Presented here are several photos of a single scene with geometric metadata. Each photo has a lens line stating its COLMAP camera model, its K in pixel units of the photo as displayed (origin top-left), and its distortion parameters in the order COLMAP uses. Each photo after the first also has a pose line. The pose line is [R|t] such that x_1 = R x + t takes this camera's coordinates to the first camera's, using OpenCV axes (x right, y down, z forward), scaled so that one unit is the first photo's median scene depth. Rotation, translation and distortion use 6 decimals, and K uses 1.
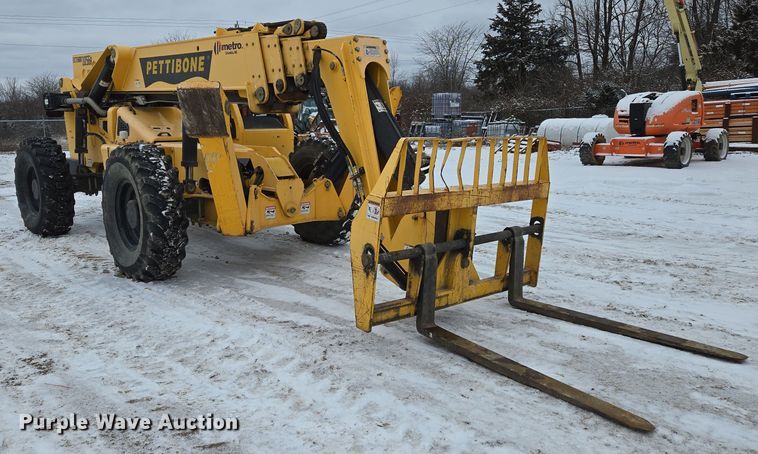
lens RADIAL K [[599.1, 0, 327.0], [0, 599.1, 213.9], [0, 0, 1]] dist [0.028750, -0.016897]
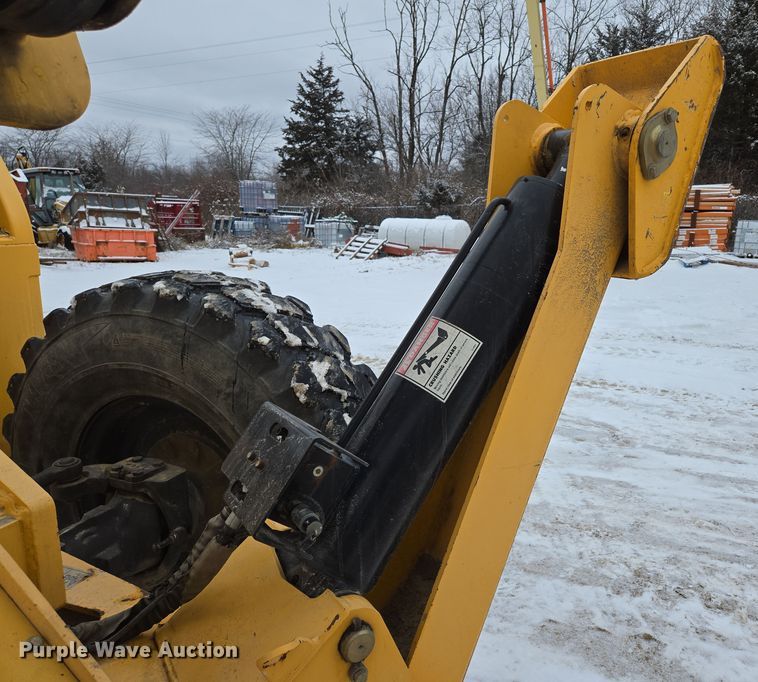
lens RADIAL K [[611.7, 0, 461.1], [0, 611.7, 341.6], [0, 0, 1]] dist [0.088374, -0.095224]
pose [[0.856518, -0.072609, 0.510985, -0.042233], [0.049445, 0.997045, 0.058795, -0.110484], [-0.513744, -0.025094, 0.857577, 0.729214]]
